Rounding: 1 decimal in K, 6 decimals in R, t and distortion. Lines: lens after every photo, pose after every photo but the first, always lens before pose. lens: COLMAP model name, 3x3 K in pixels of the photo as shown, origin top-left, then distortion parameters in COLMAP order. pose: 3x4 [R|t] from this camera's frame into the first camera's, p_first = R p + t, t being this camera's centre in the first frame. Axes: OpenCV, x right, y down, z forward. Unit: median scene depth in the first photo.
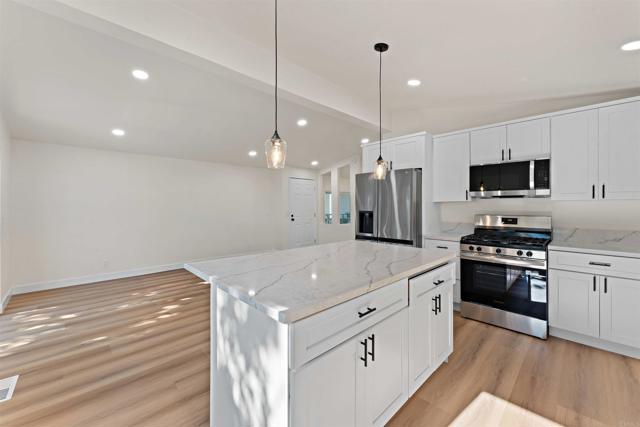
lens RADIAL K [[260.1, 0, 317.5], [0, 260.1, 208.9], [0, 0, 1]] dist [0.000607, 0.000352]
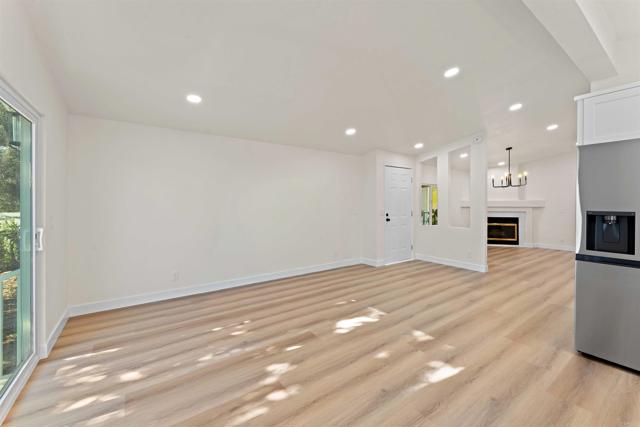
lens RADIAL K [[261.1, 0, 316.5], [0, 261.1, 205.9], [0, 0, 1]] dist [-0.000850, -0.000282]
pose [[0.986944, 0.004803, -0.160991, -0.385620], [-0.004351, 0.999986, 0.003158, -0.003735], [0.161004, -0.002416, 0.986951, 0.420472]]
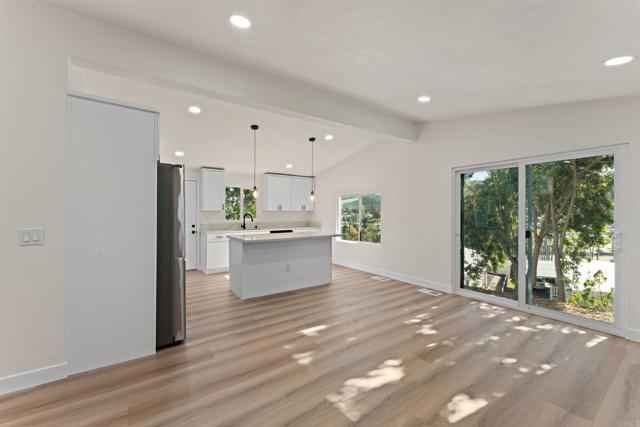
lens RADIAL K [[260.1, 0, 317.5], [0, 260.1, 208.9], [0, 0, 1]] dist [0.000607, 0.000352]
pose [[-0.984990, 0.006833, 0.172478, -0.362524], [0.006071, 0.999969, -0.004946, -0.019706], [-0.172506, -0.003824, -0.985001, 1.926354]]
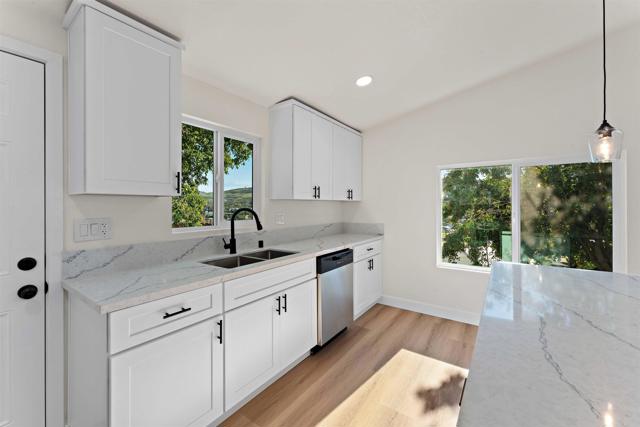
lens RADIAL K [[261.1, 0, 316.5], [0, 261.1, 205.9], [0, 0, 1]] dist [-0.000850, -0.000282]
pose [[-0.985985, 0.003184, -0.166804, 0.428911], [0.001542, 0.999949, 0.009973, -0.006579], [0.166827, 0.009576, -0.985940, 0.761655]]
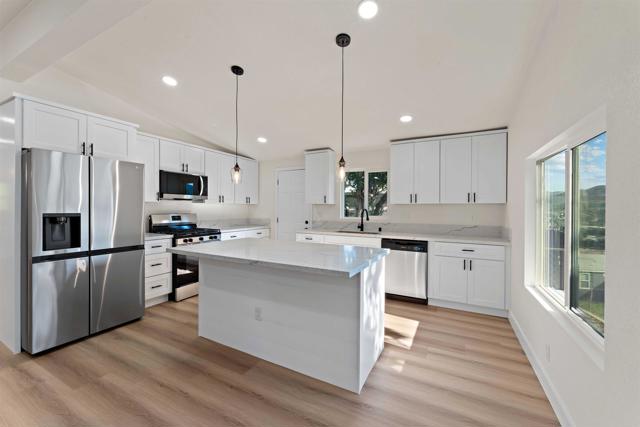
lens RADIAL K [[261.1, 0, 316.5], [0, 261.1, 205.9], [0, 0, 1]] dist [-0.000850, -0.000282]
pose [[-0.301355, 0.004030, 0.953504, -0.691294], [0.003953, 0.999988, -0.002977, -0.007178], [-0.953504, 0.002872, -0.301367, 0.707395]]
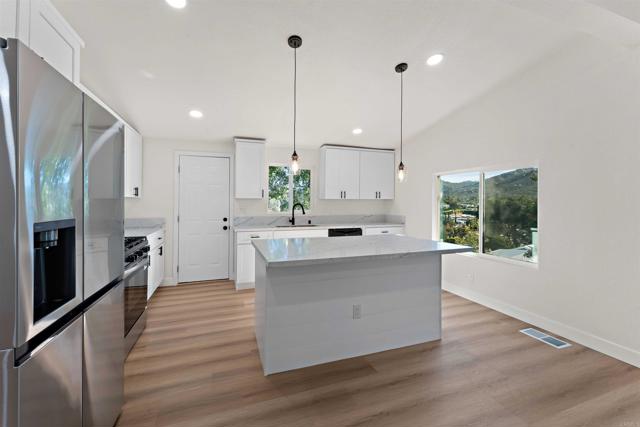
lens RADIAL K [[259.5, 0, 313.5], [0, 259.5, 202.0], [0, 0, 1]] dist [-0.001177, -0.000137]
pose [[-0.905092, -0.002179, 0.425211, -0.168670], [0.001432, 0.999966, 0.008173, -0.013866], [-0.425214, 0.008006, -0.905058, 1.298544]]
